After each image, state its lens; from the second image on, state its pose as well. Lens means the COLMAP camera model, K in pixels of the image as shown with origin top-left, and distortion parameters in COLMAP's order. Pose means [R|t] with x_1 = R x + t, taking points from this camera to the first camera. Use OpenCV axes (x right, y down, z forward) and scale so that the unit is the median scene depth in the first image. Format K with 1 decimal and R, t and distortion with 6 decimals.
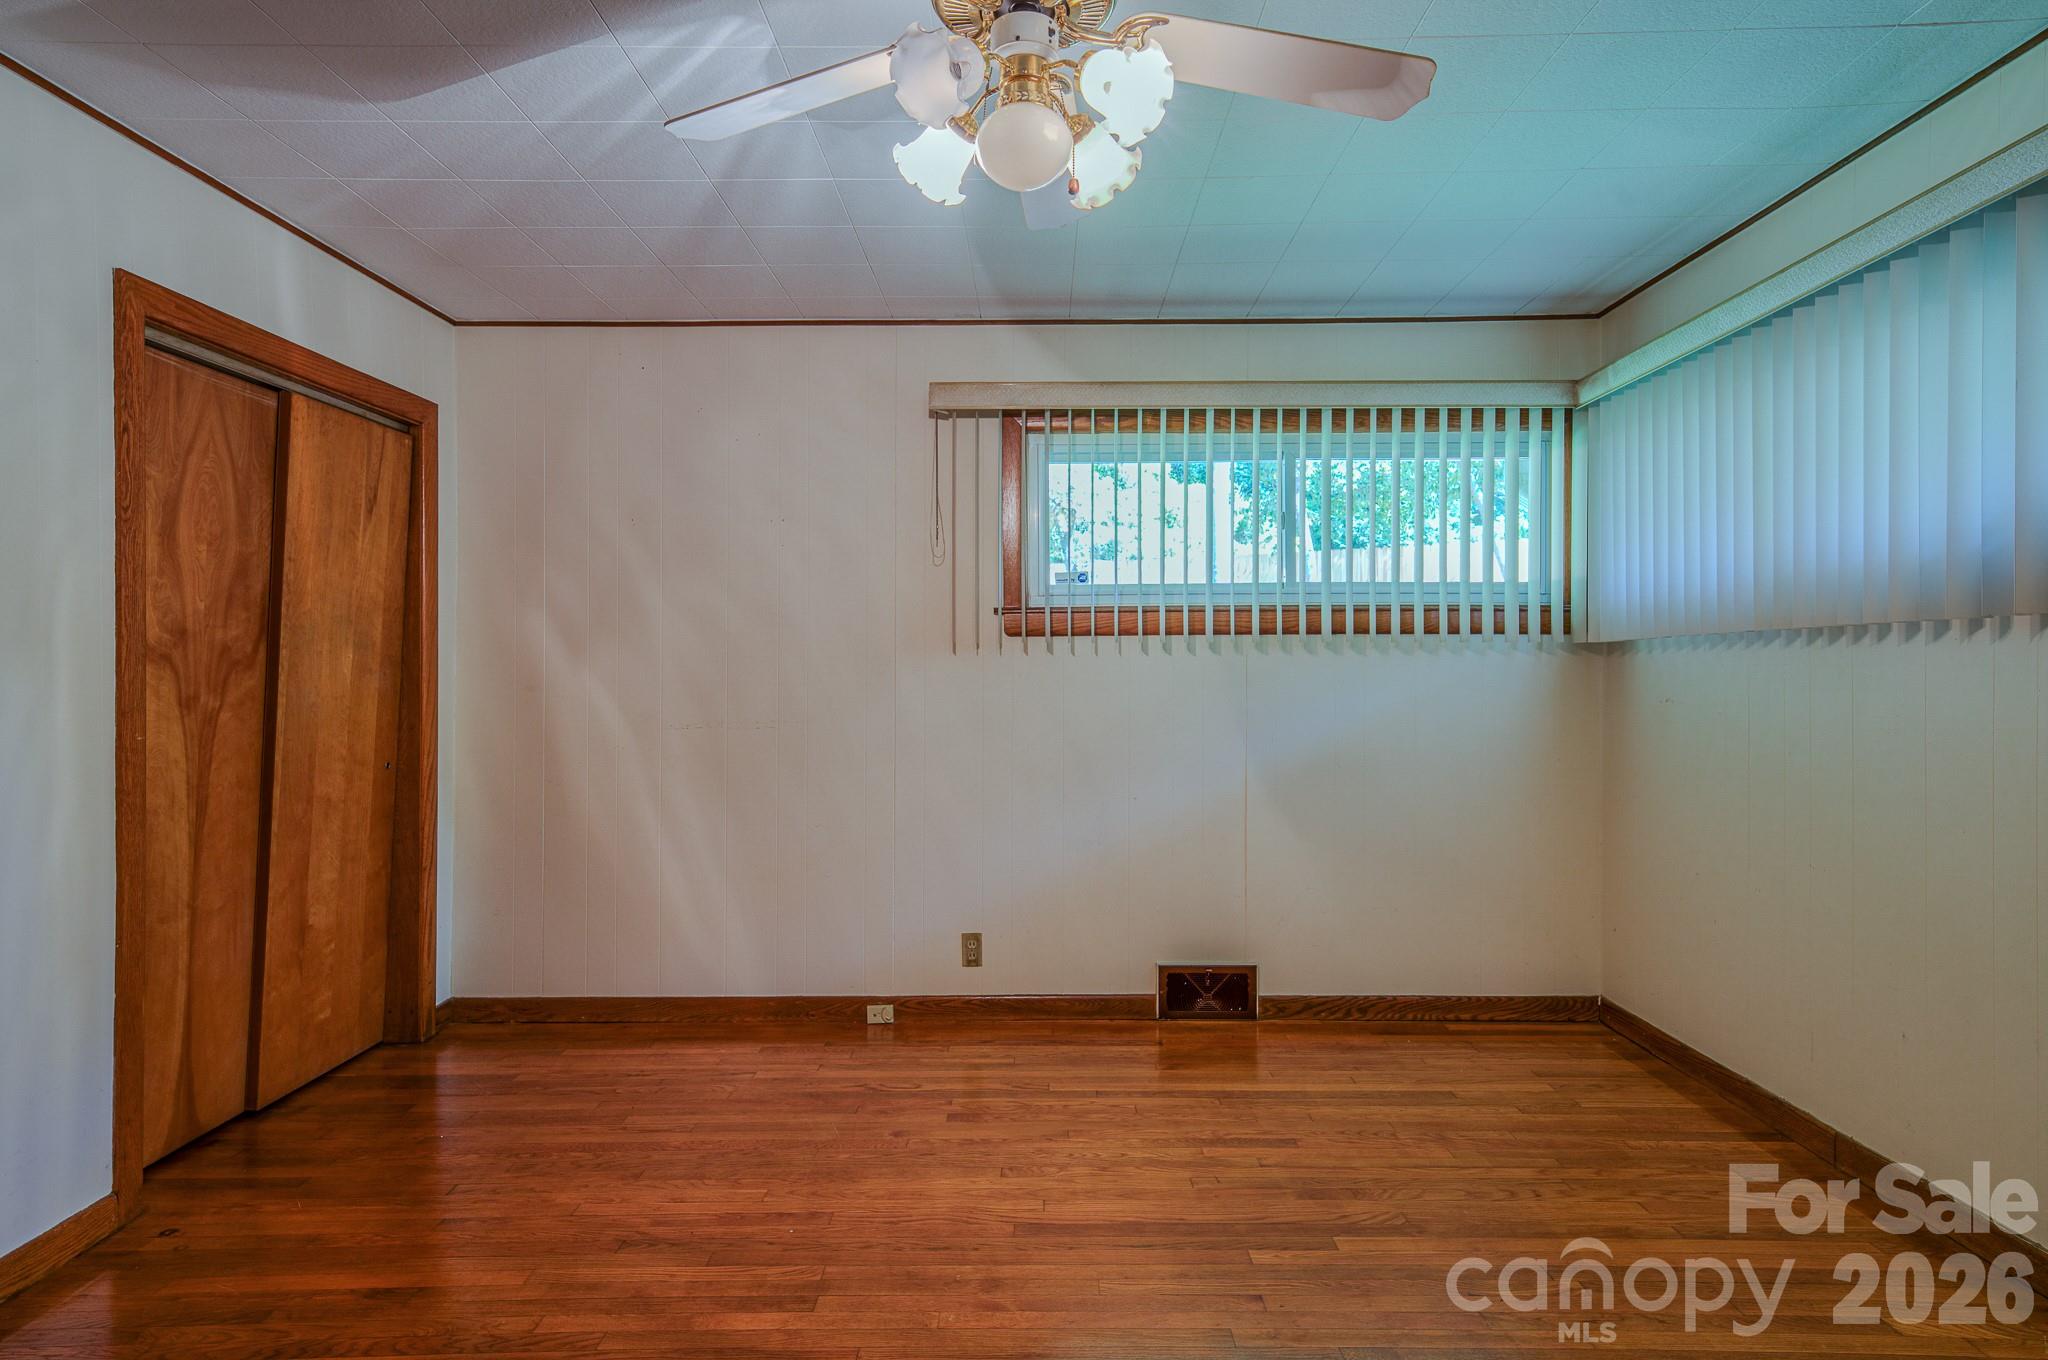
lens RADIAL K [[1169.1, 0, 1031.3], [0, 1169.1, 676.8], [0, 0, 1]] dist [0.014190, 0.002543]
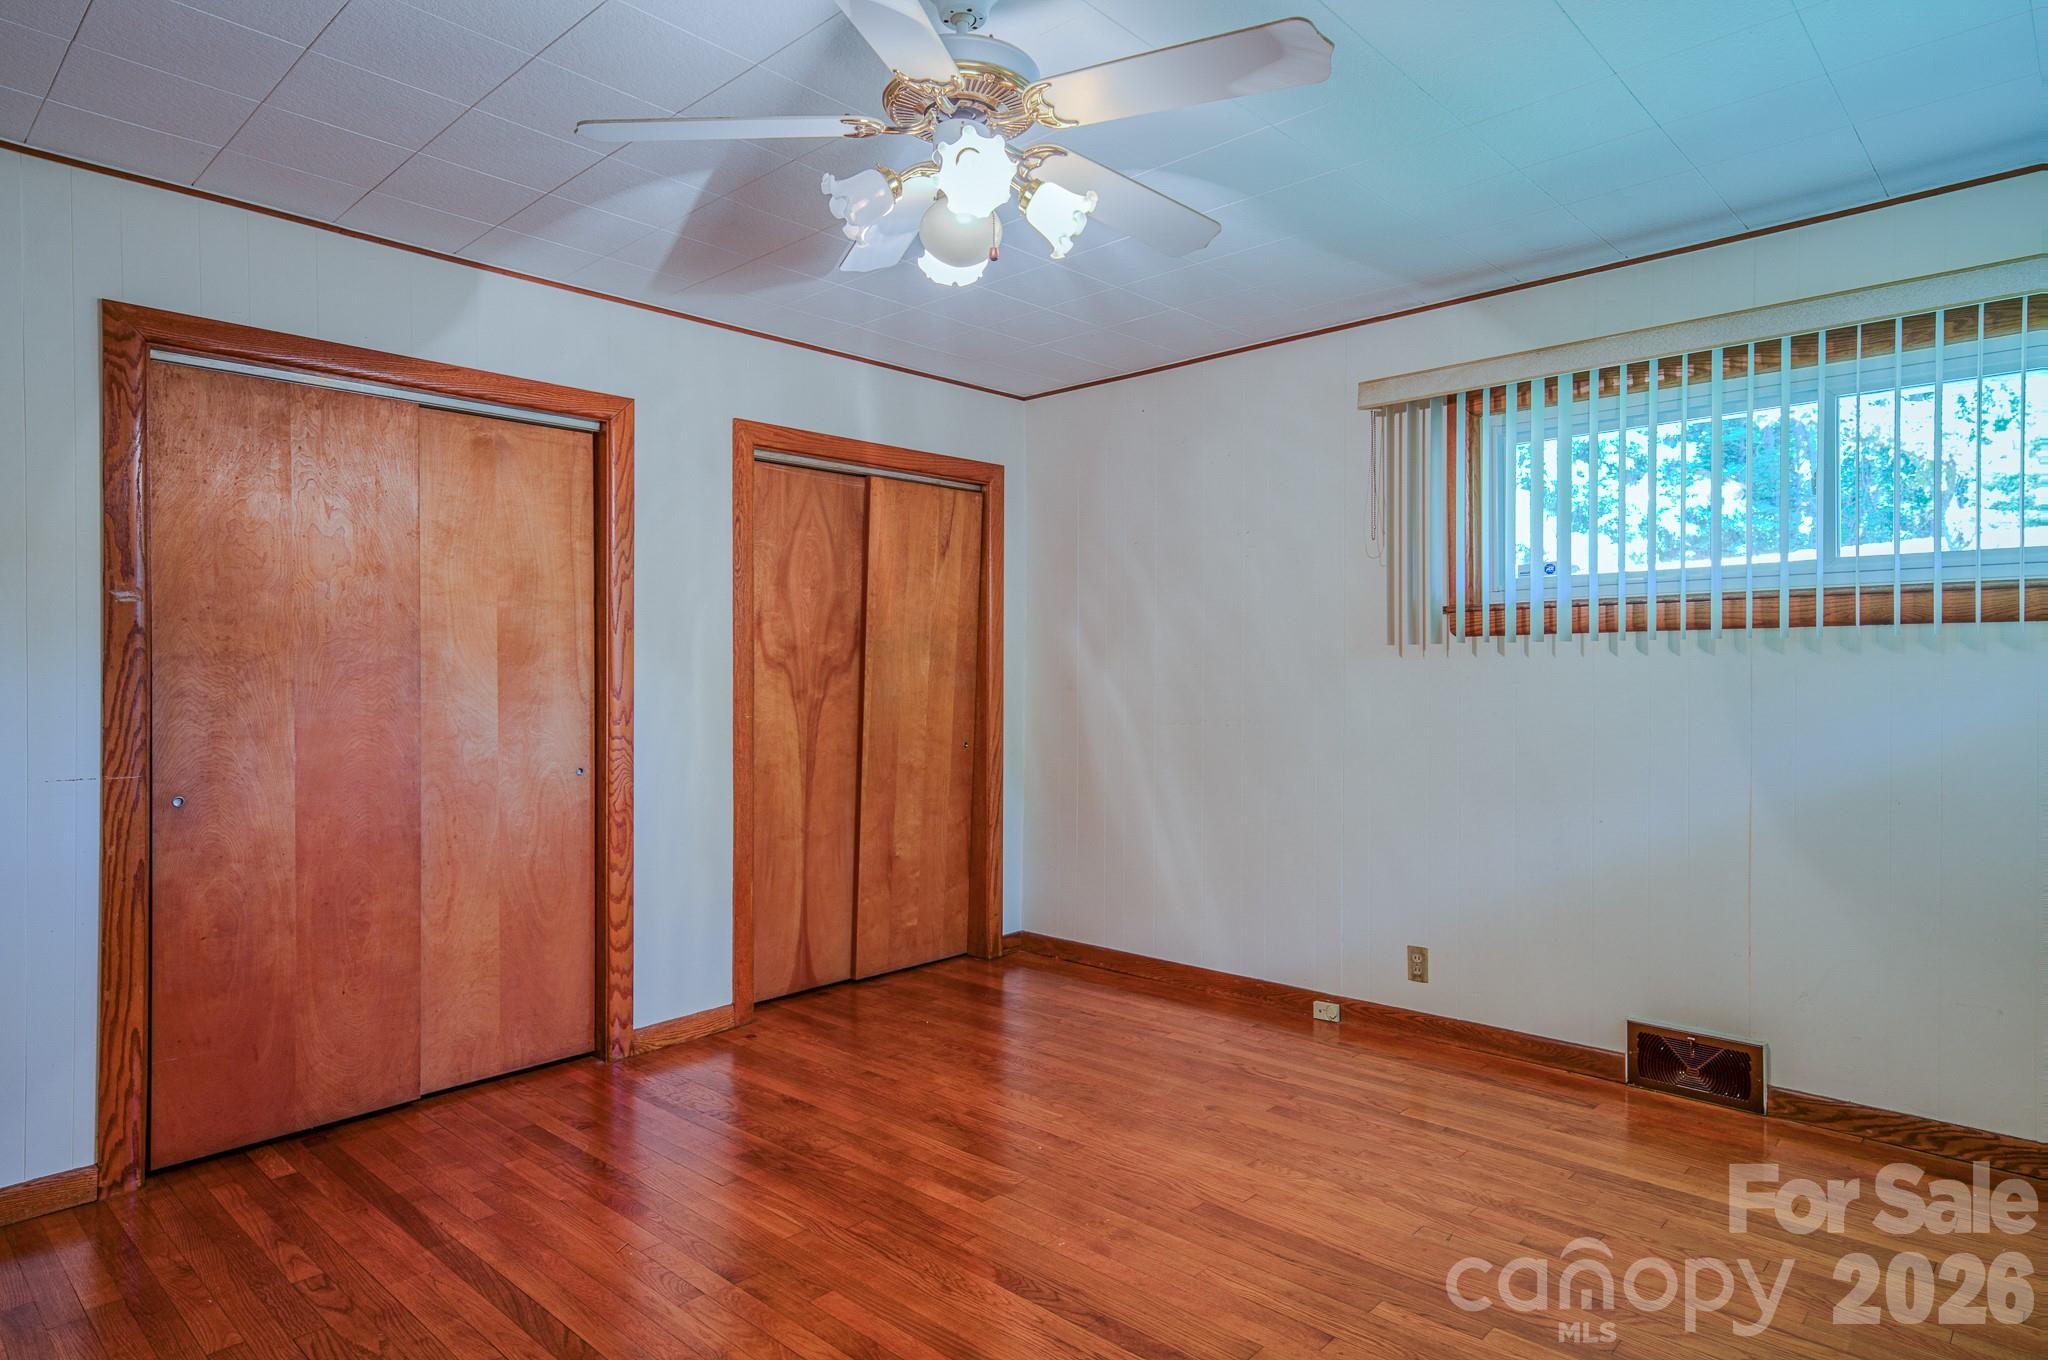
lens RADIAL K [[1169.1, 0, 1022.7], [0, 1169.1, 680.5], [0, 0, 1]] dist [0.014190, 0.002543]
pose [[0.733040, 0.006075, -0.680158, 0.429913], [-0.002597, 0.999978, 0.006132, -0.005186], [0.680180, -0.002729, 0.733040, 0.089232]]
